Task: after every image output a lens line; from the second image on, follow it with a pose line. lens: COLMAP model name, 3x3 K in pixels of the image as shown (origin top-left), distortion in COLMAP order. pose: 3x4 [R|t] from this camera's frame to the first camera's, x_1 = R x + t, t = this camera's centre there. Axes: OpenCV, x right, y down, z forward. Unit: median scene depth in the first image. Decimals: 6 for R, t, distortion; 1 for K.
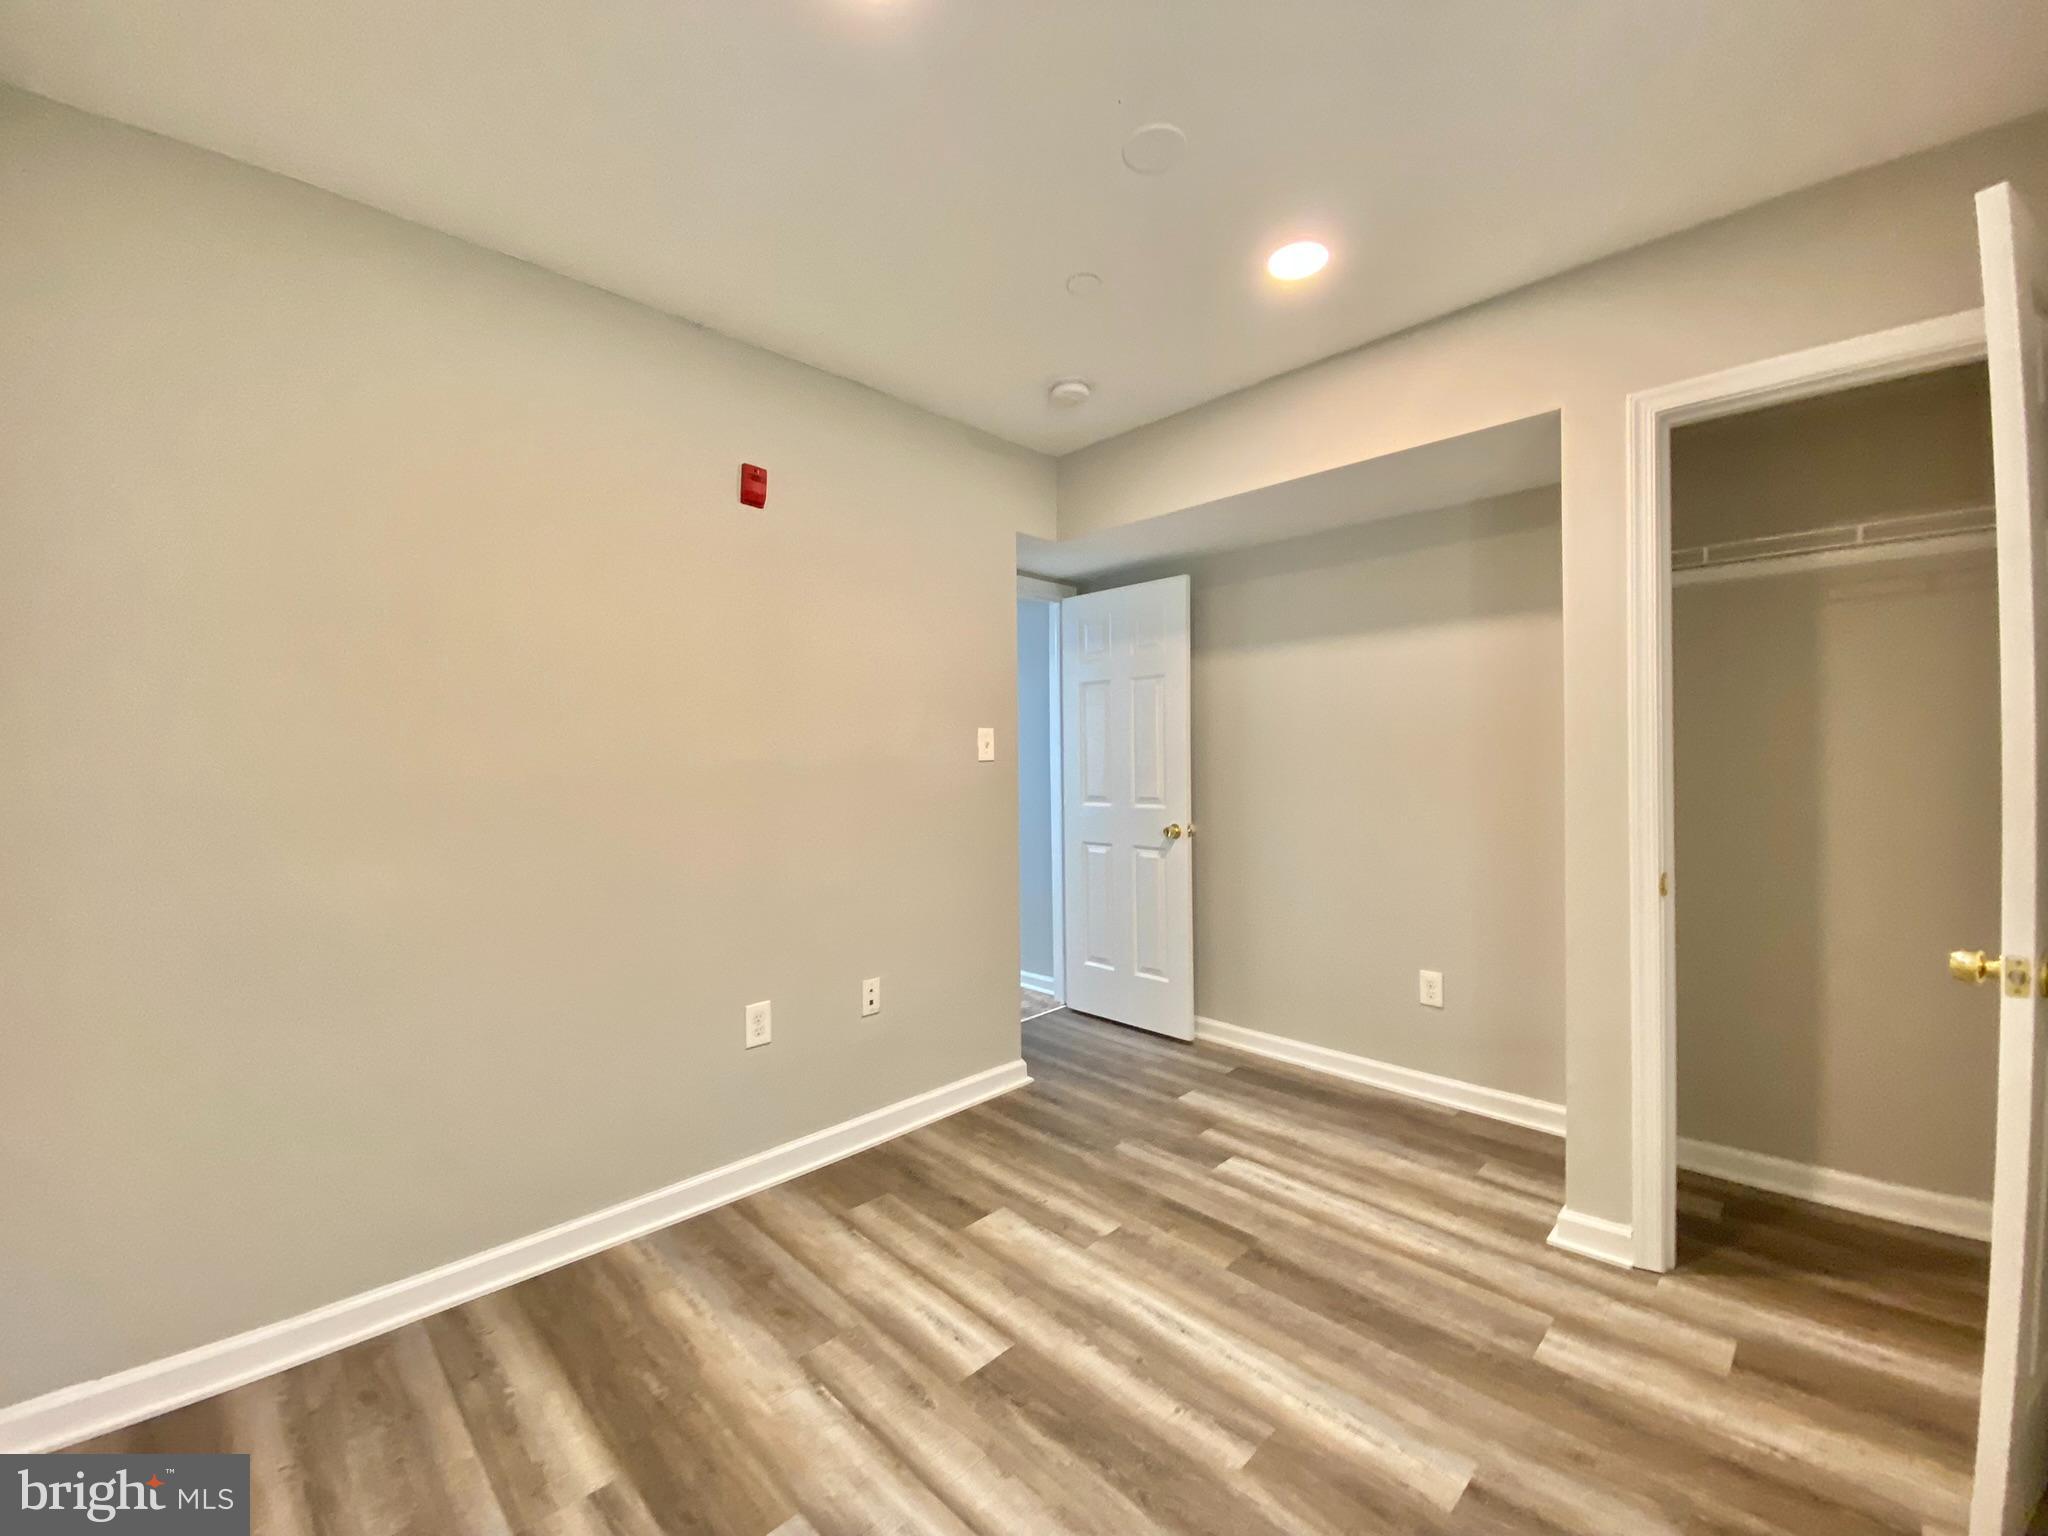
lens RADIAL K [[835.1, 0, 1011.5], [0, 835.1, 762.4], [0, 0, 1]] dist [0.019842, -0.018536]
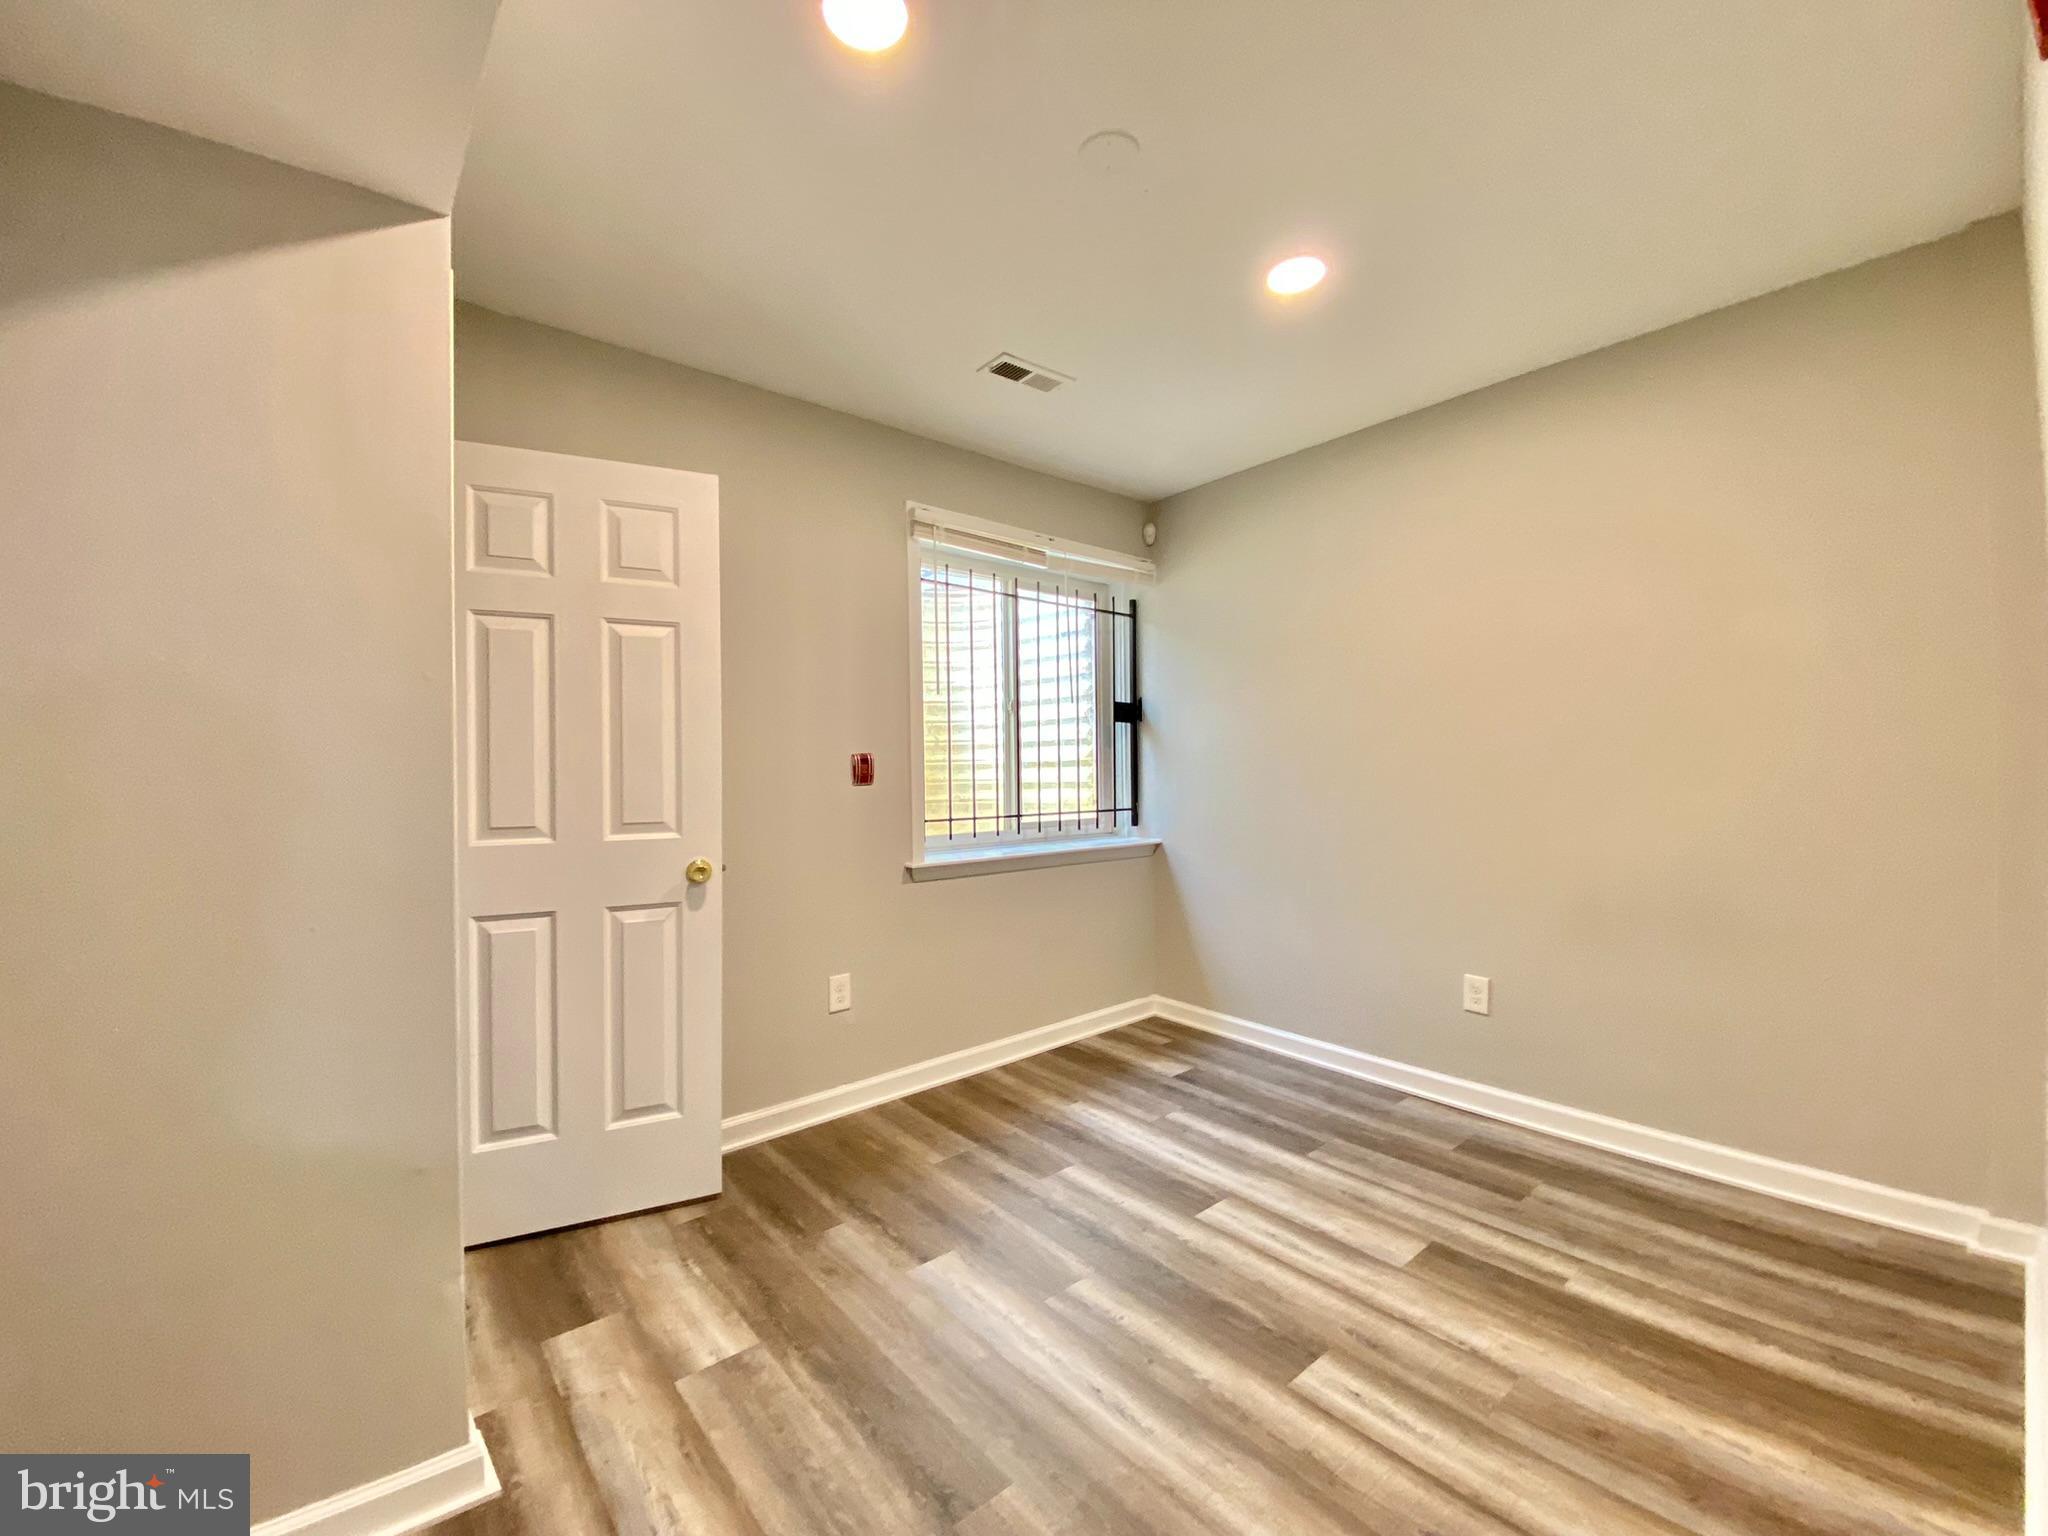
lens RADIAL K [[835.1, 0, 1011.5], [0, 835.1, 762.4], [0, 0, 1]] dist [0.019842, -0.018536]
pose [[-0.996374, 0.021627, 0.082287, 0.216831], [0.020847, 0.999729, -0.010325, 0.024781], [-0.082488, -0.008572, -0.996555, 1.977092]]
